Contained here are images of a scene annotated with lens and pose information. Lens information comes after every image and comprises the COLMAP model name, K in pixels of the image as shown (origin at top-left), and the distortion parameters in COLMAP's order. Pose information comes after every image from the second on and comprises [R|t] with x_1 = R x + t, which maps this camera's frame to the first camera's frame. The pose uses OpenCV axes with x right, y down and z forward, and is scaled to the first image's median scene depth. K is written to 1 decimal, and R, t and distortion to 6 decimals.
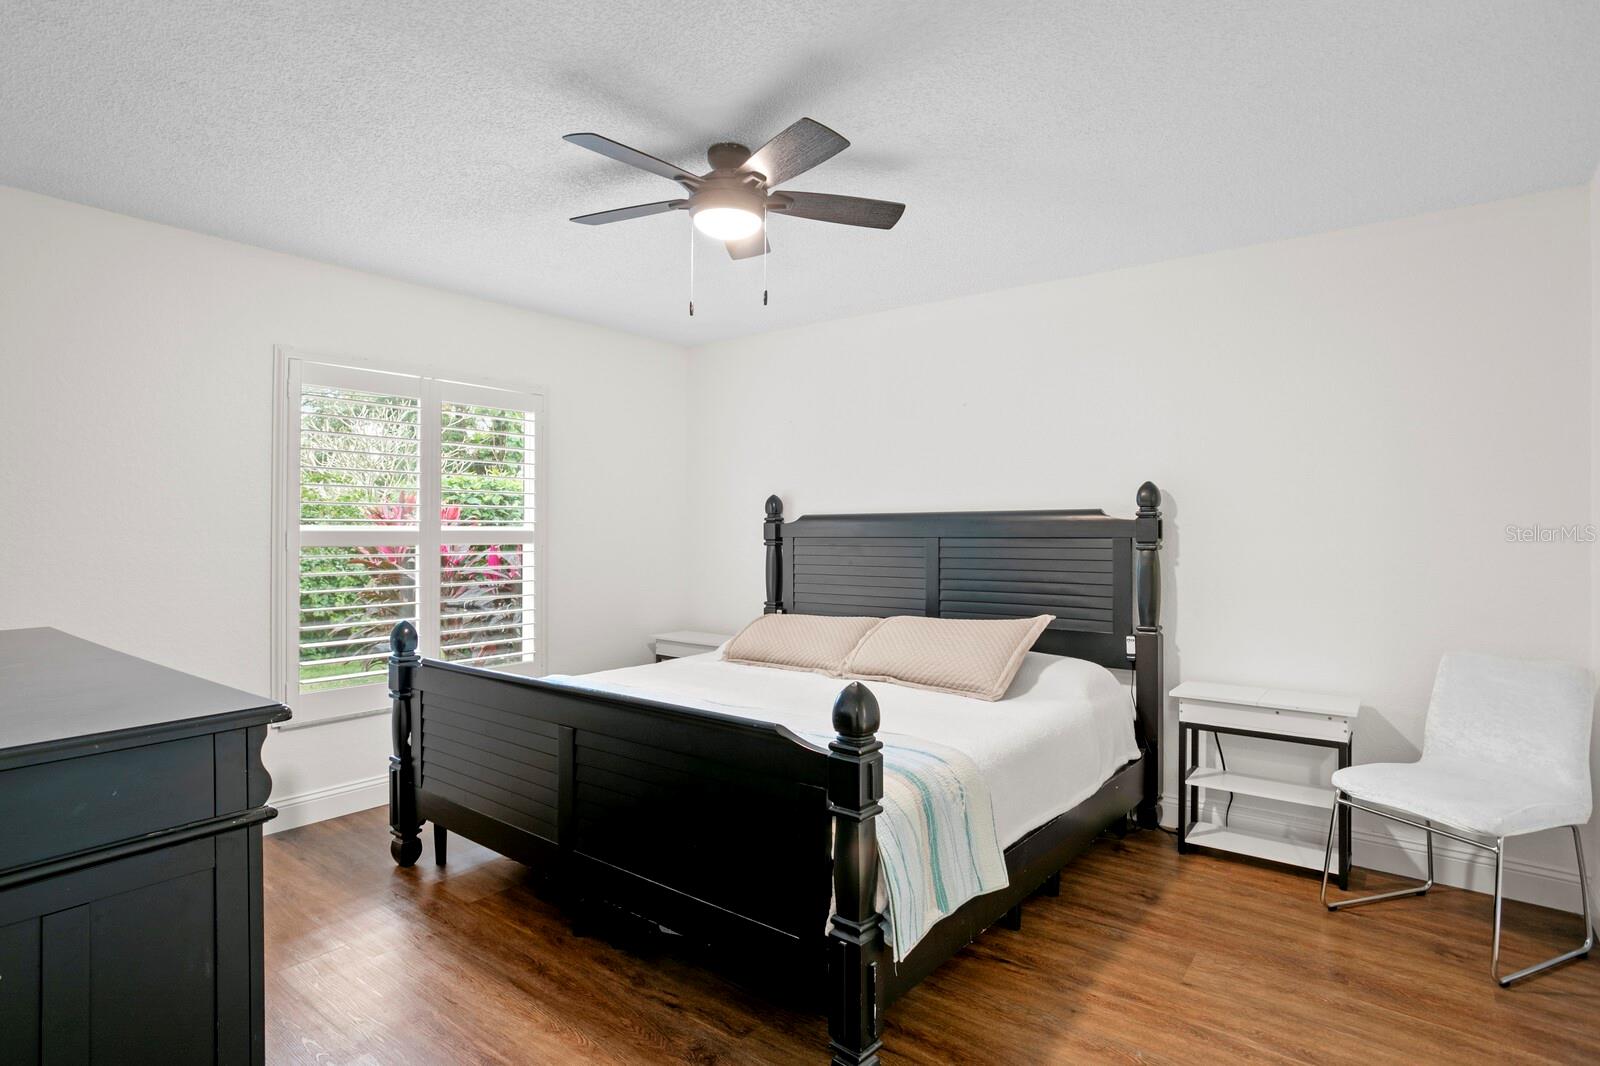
lens RADIAL K [[804.4, 0, 795.5], [0, 804.4, 540.8], [0, 0, 1]] dist [-0.063893, 0.039231]
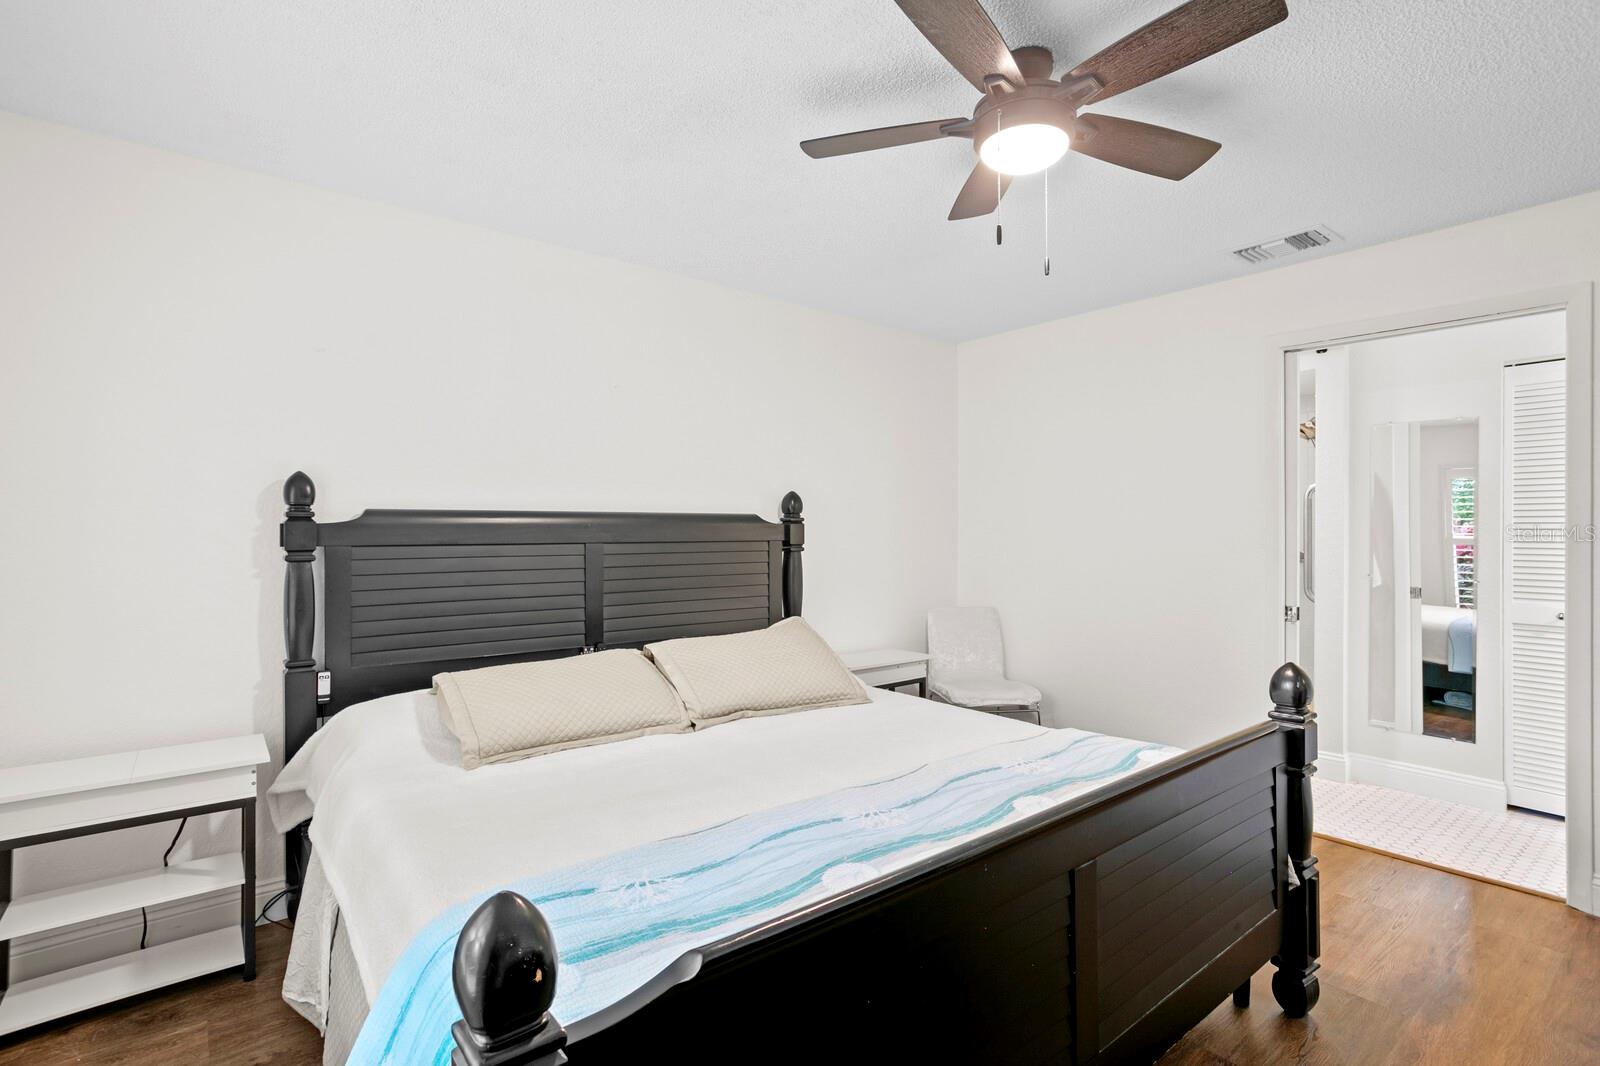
lens RADIAL K [[773.2, 0, 732.8], [0, 773.2, 536.4], [0, 0, 1]] dist [-0.001011, -0.000093]
pose [[0.245105, -0.002113, 0.969494, -0.544061], [0.013260, 0.999911, -0.001173, -0.008056], [-0.969406, 0.013143, 0.245111, 0.665912]]
